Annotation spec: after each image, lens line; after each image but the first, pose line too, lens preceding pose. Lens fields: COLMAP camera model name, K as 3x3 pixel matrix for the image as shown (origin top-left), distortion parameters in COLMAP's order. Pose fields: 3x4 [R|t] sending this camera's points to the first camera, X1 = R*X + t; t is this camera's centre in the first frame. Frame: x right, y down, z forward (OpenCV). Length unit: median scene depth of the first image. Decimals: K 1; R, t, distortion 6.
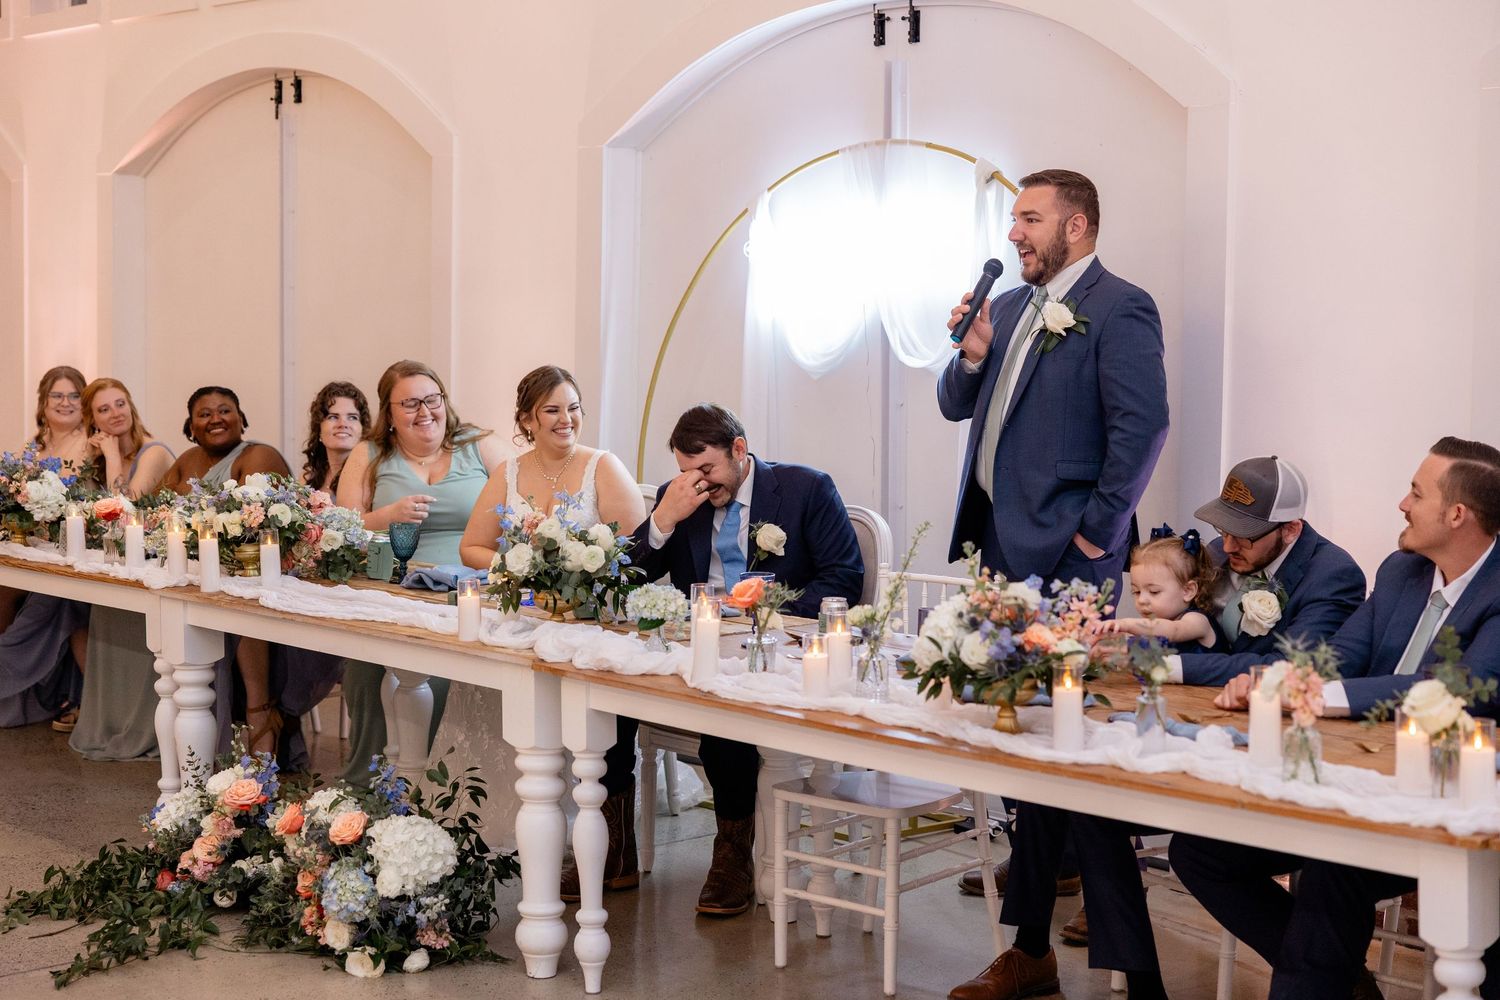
lens RADIAL K [[2499.1, 0, 748.4], [0, 2499.1, 469.1], [0, 0, 1]] dist [0.036911, 0.162604]
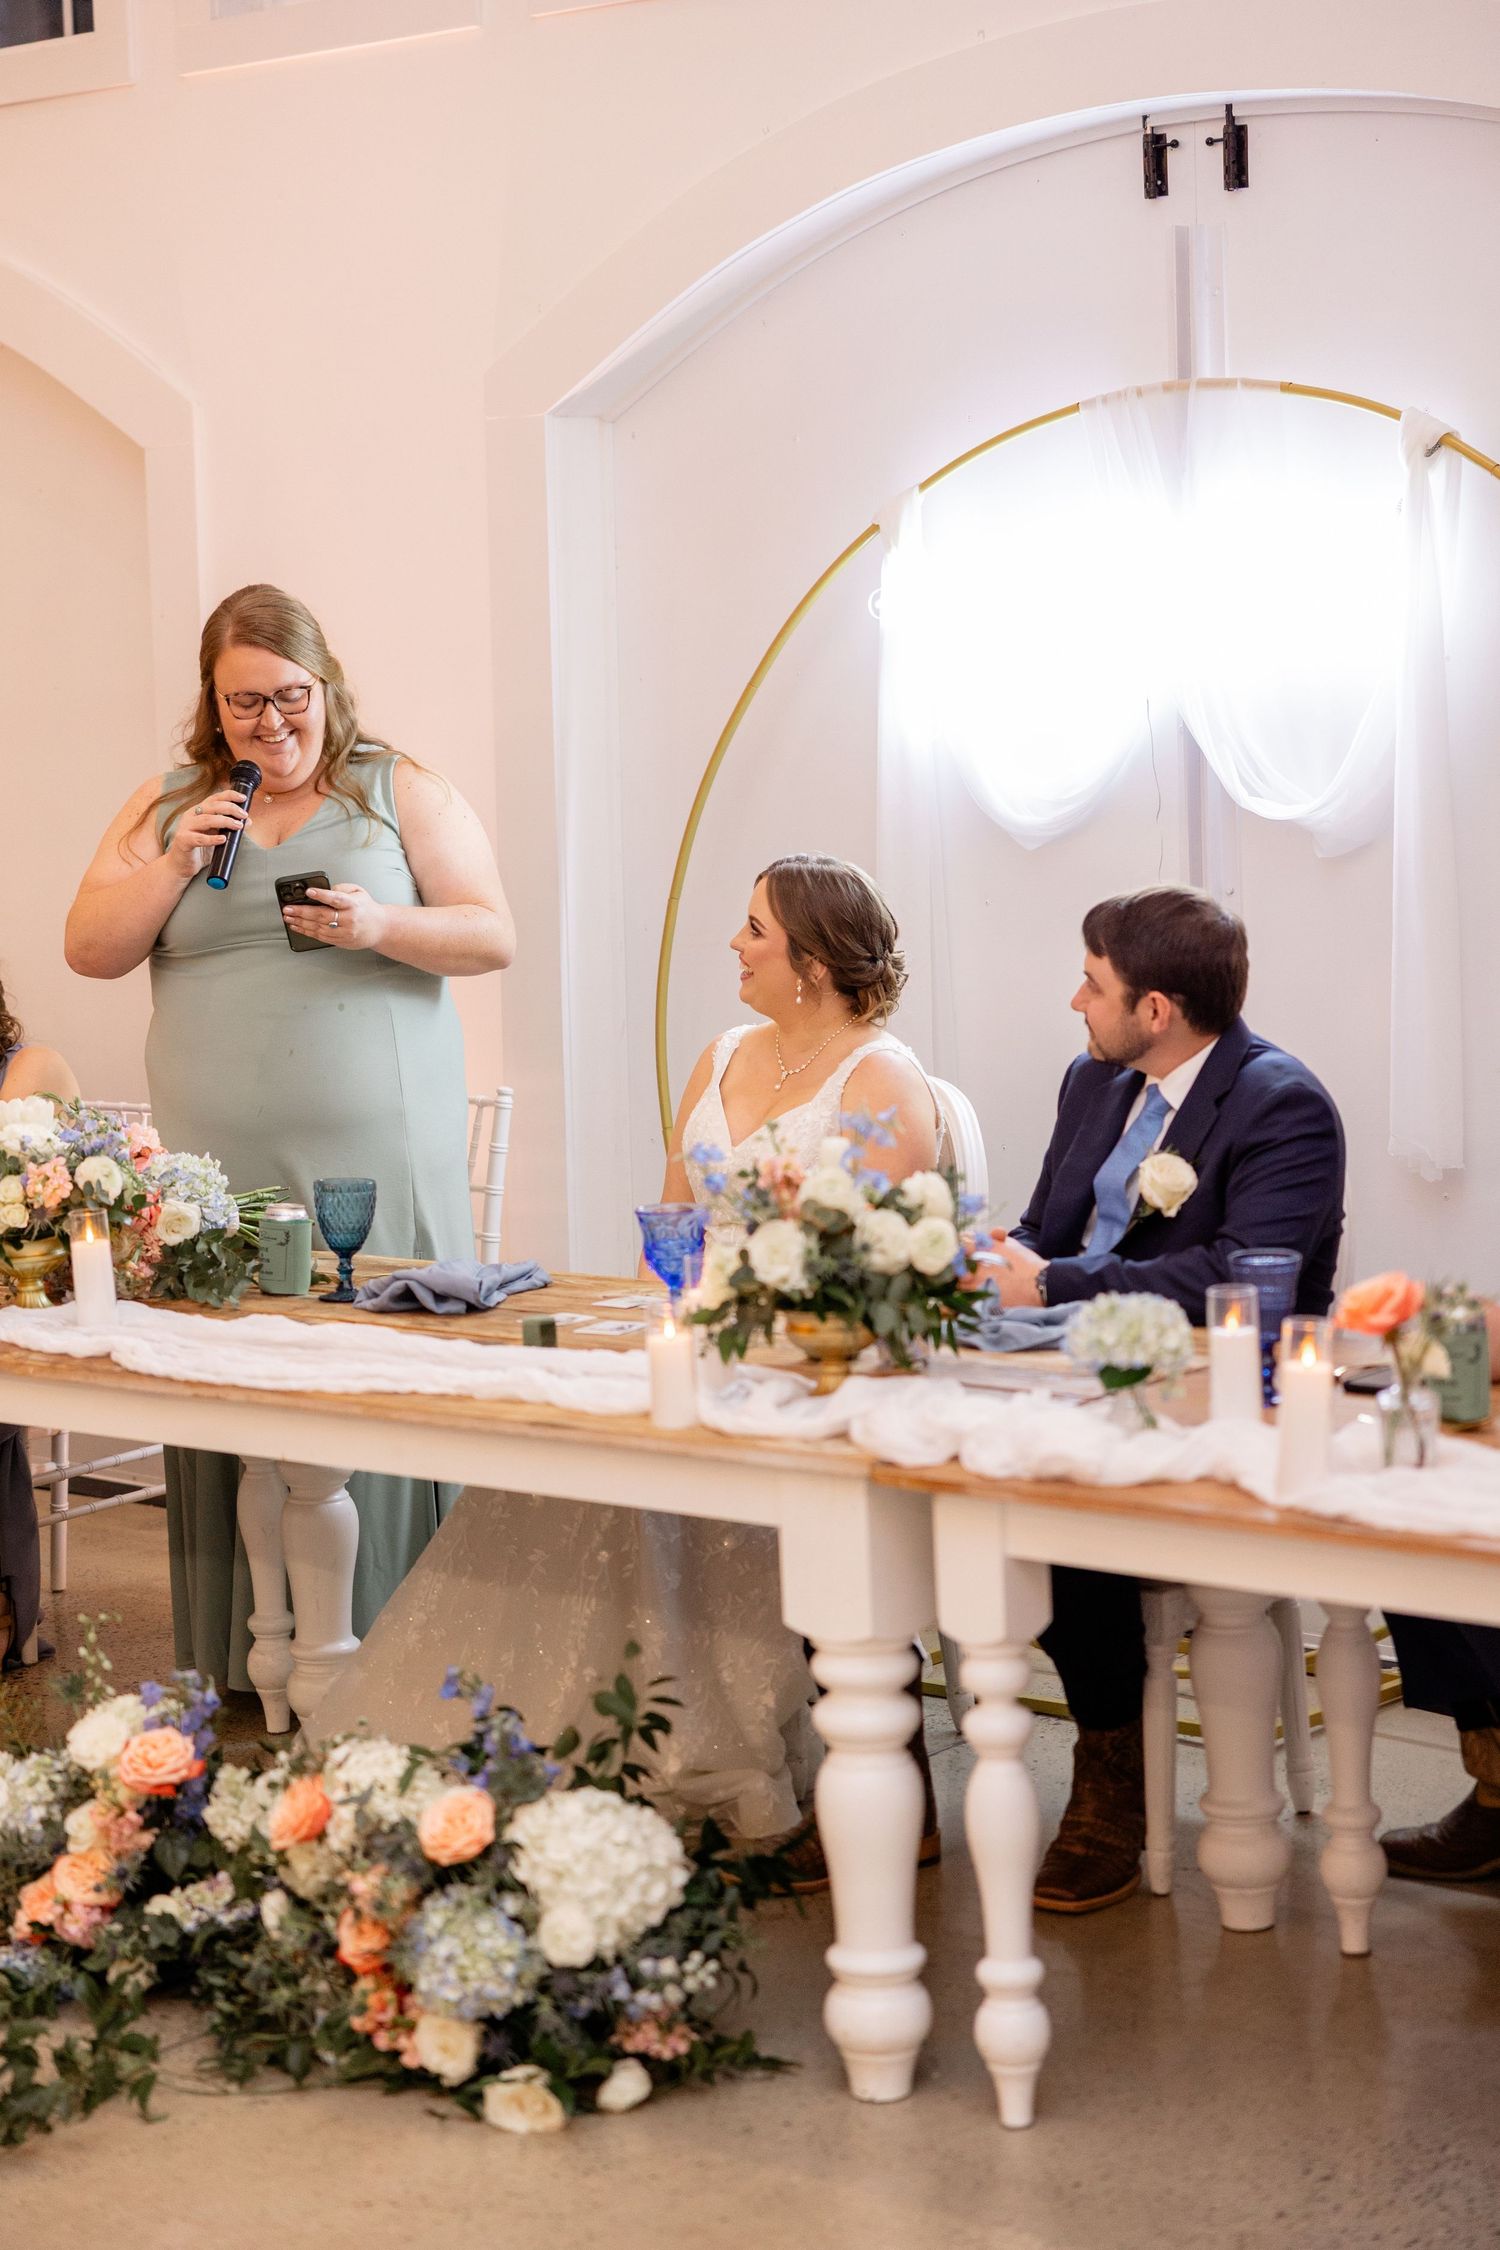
lens RADIAL K [[4203.5, 0, 737.1], [0, 4203.5, 1134.8], [0, 0, 1]] dist [0.033098, 0.218911]
pose [[0.986772, -0.058628, 0.151141, -0.188925], [0.052681, 0.997682, 0.043064, -0.019815], [-0.153315, -0.034532, 0.987574, 0.160431]]
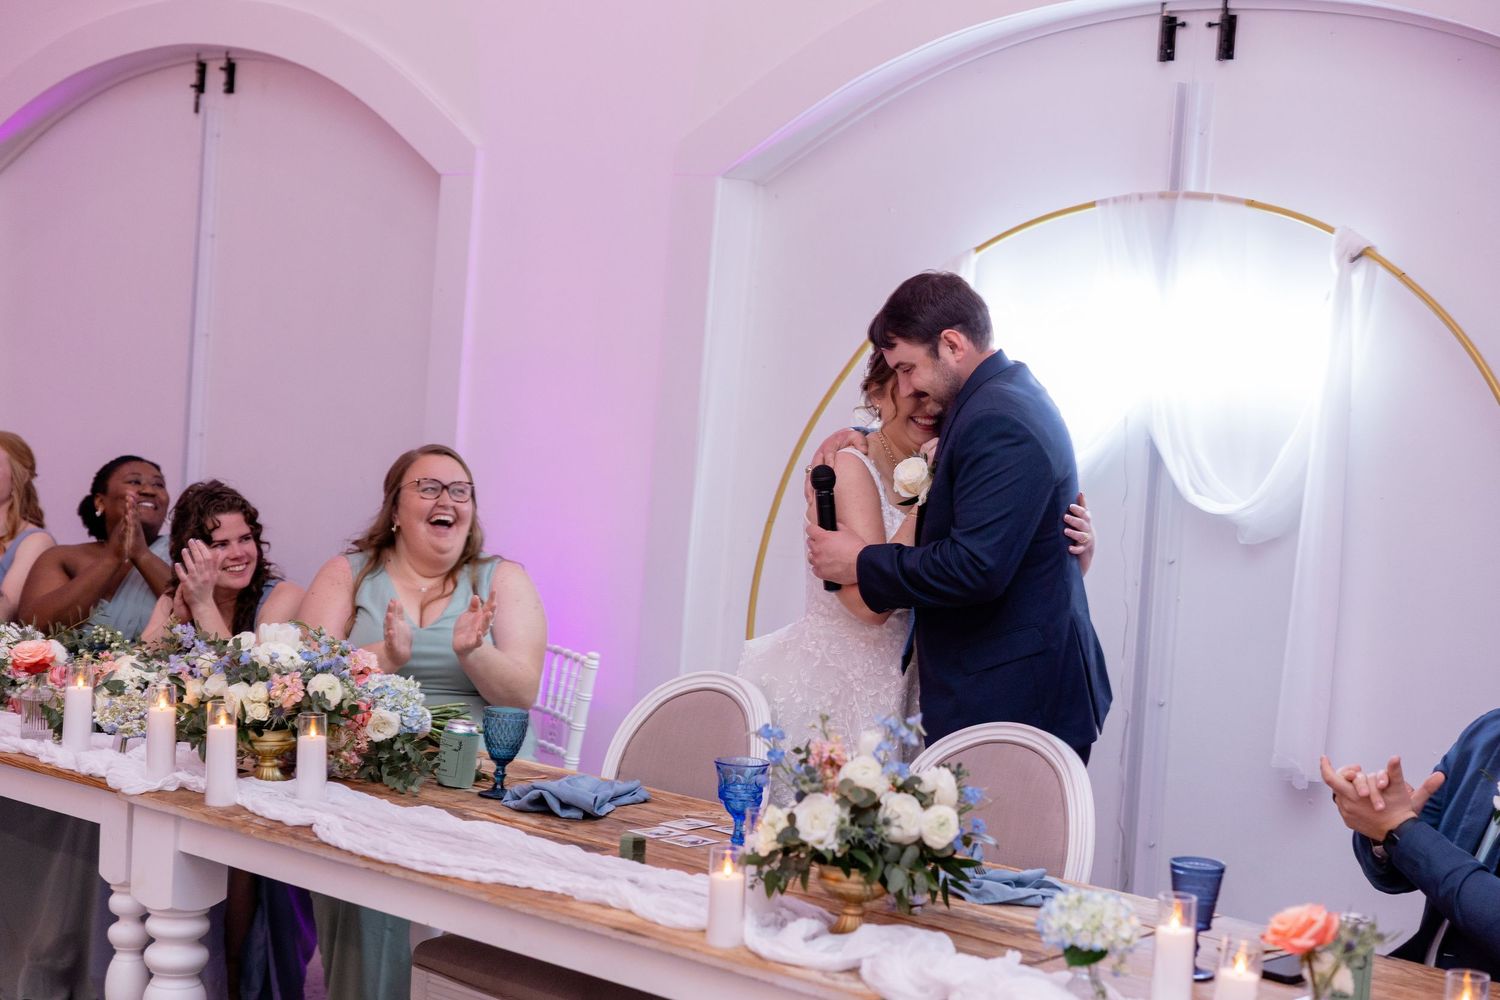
lens RADIAL K [[2517.6, 0, 725.4], [0, 2517.6, 497.8], [0, 0, 1]] dist [0.017553, 0.080390]
pose [[0.991673, 0.051794, 0.117909, -0.163946], [-0.050555, 0.998630, -0.013478, -0.029757], [-0.118446, 0.007405, 0.992933, 0.319170]]
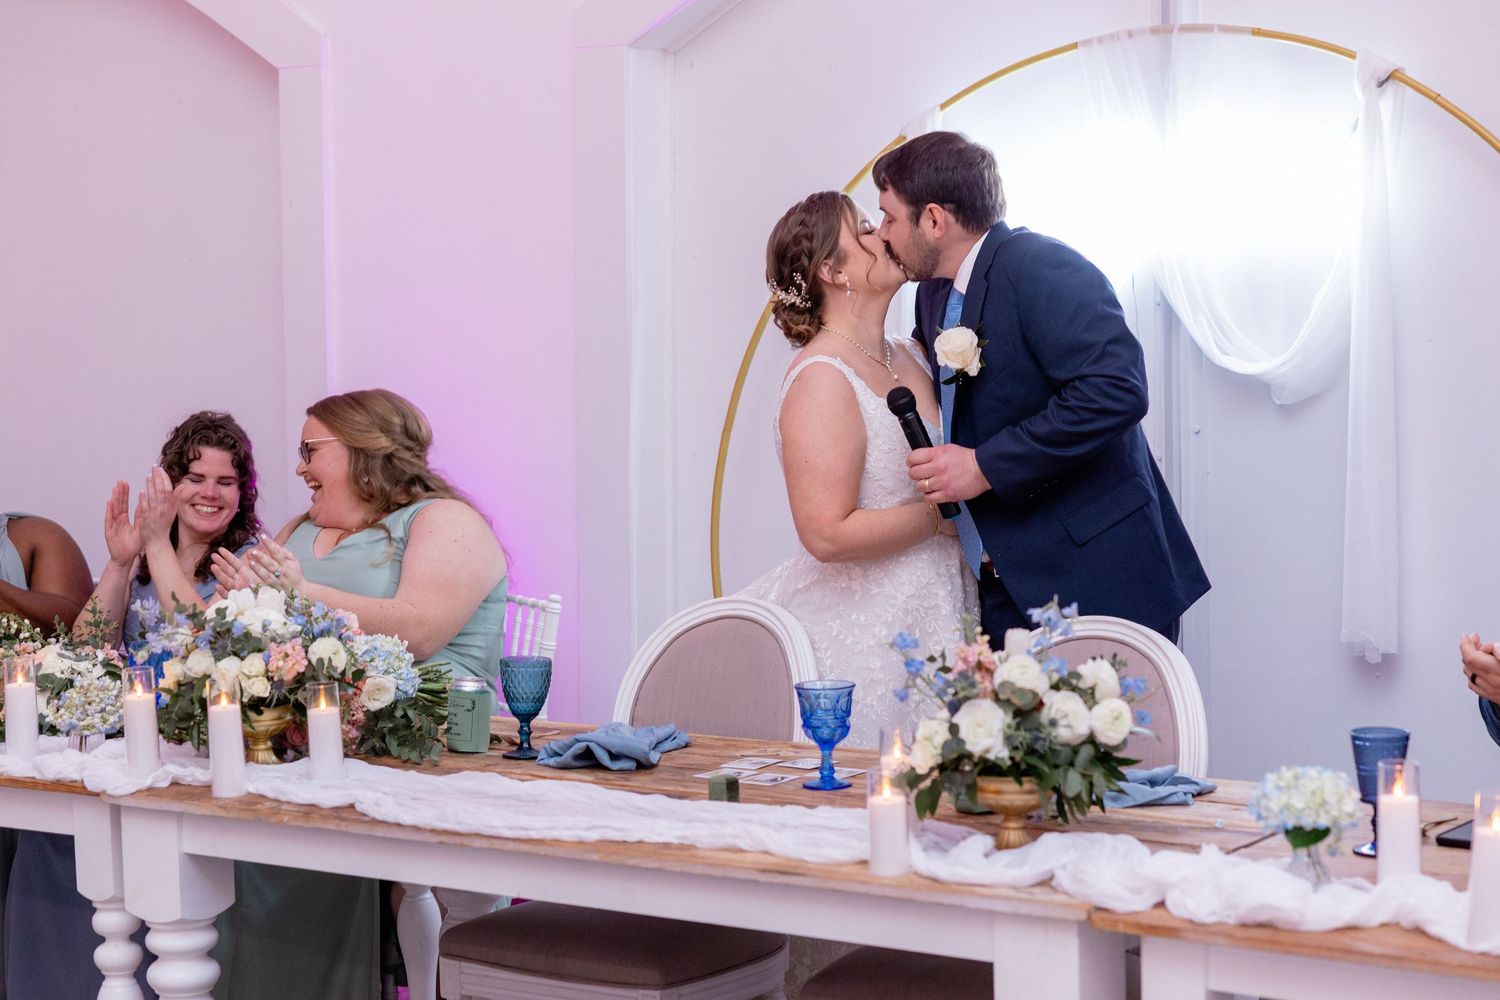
lens RADIAL K [[2974.8, 0, 750.0], [0, 2974.8, 500.0], [0, 0, 1]] dist [0.042209, -0.117479]
pose [[0.968009, -0.041957, 0.247383, -0.264511], [0.040549, 0.999119, 0.010785, -0.022448], [-0.247618, -0.000409, 0.968858, 0.294017]]
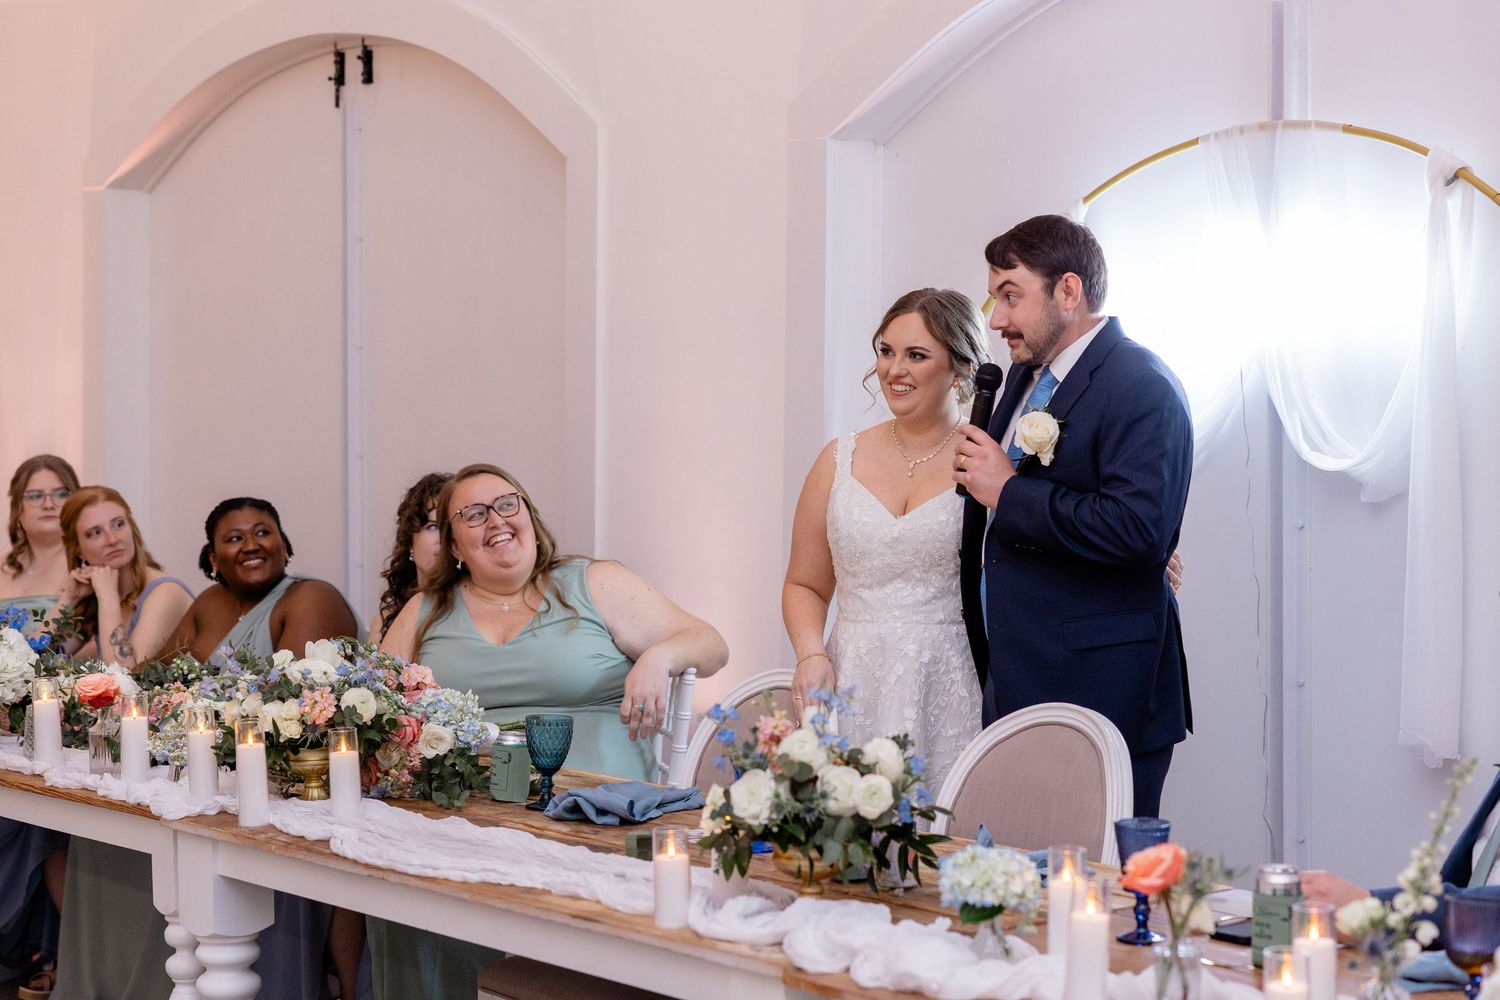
lens RADIAL K [[3170.0, 0, 750.9], [0, 3170.0, 466.2], [0, 0, 1]] dist [0.037299, 0.292270]
pose [[0.998895, -0.006073, -0.046610, -0.046706], [0.004744, 0.999580, -0.028584, -0.019888], [0.046764, 0.028331, 0.998504, 0.179437]]
